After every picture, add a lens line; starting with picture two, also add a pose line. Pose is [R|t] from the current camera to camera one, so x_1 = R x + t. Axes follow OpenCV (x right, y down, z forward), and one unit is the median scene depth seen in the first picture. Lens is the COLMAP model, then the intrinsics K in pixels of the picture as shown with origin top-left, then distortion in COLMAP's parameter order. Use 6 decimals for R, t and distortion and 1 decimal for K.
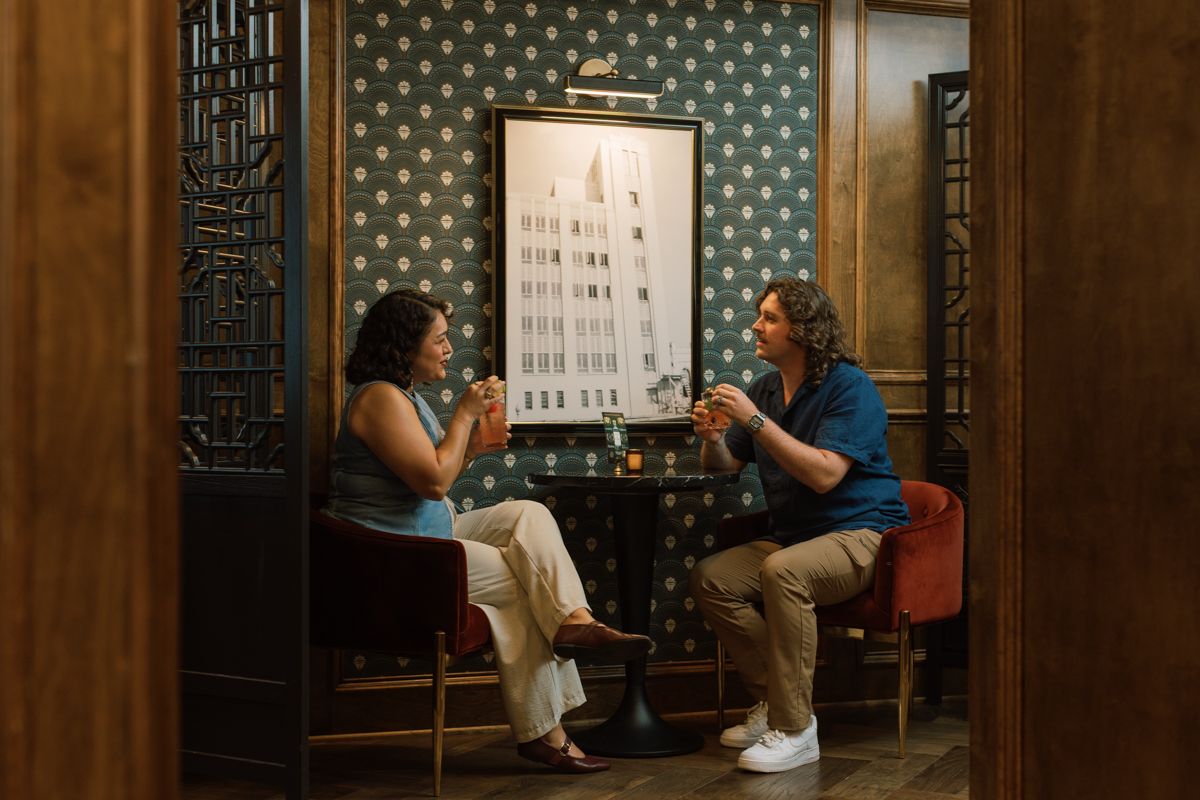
lens RADIAL K [[1745.8, 0, 600.0], [0, 1745.8, 400.0], [0, 0, 1]] dist [0.036941, -0.154619]
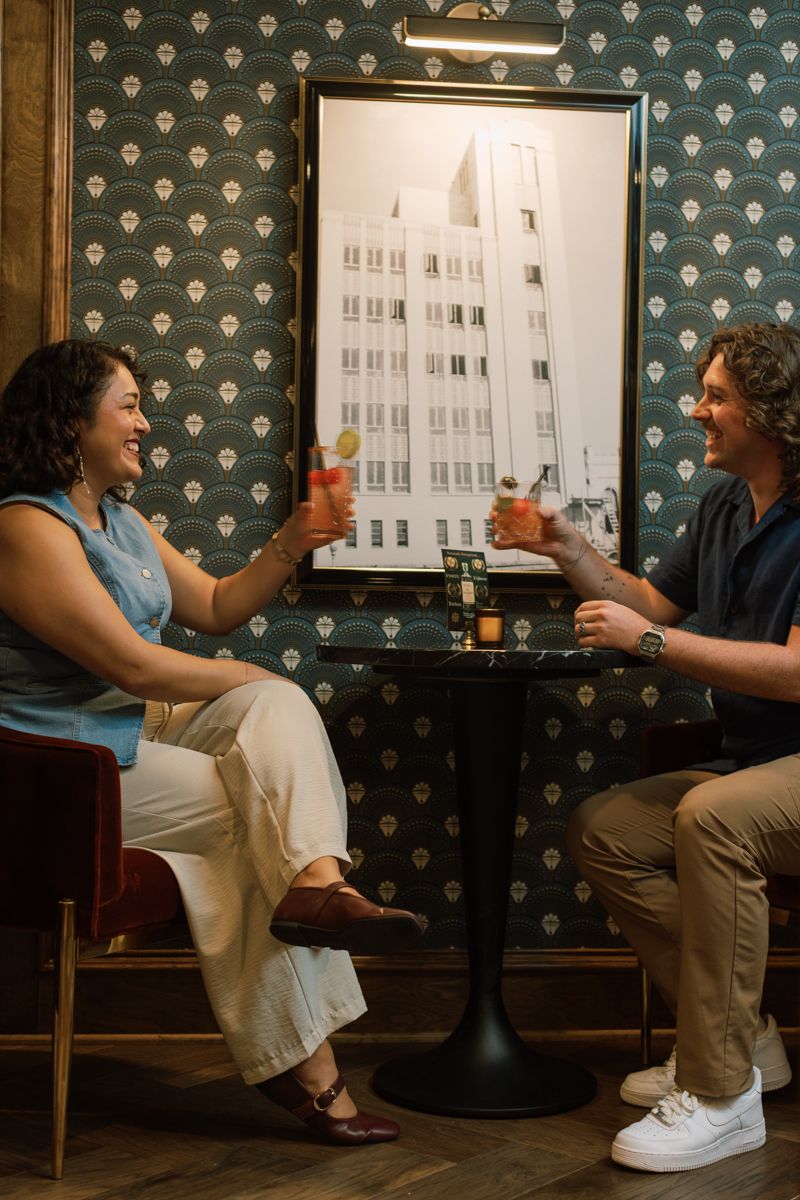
lens RADIAL K [[1745.8, 0, 400.0], [0, 1745.8, 600.0], [0, 0, 1]] dist [0.036941, -0.154619]
pose [[0.969607, 0.016821, -0.244089, 0.134601], [-0.017244, 0.999851, 0.000405, 0.024230], [0.244059, 0.003816, 0.969753, 0.377765]]
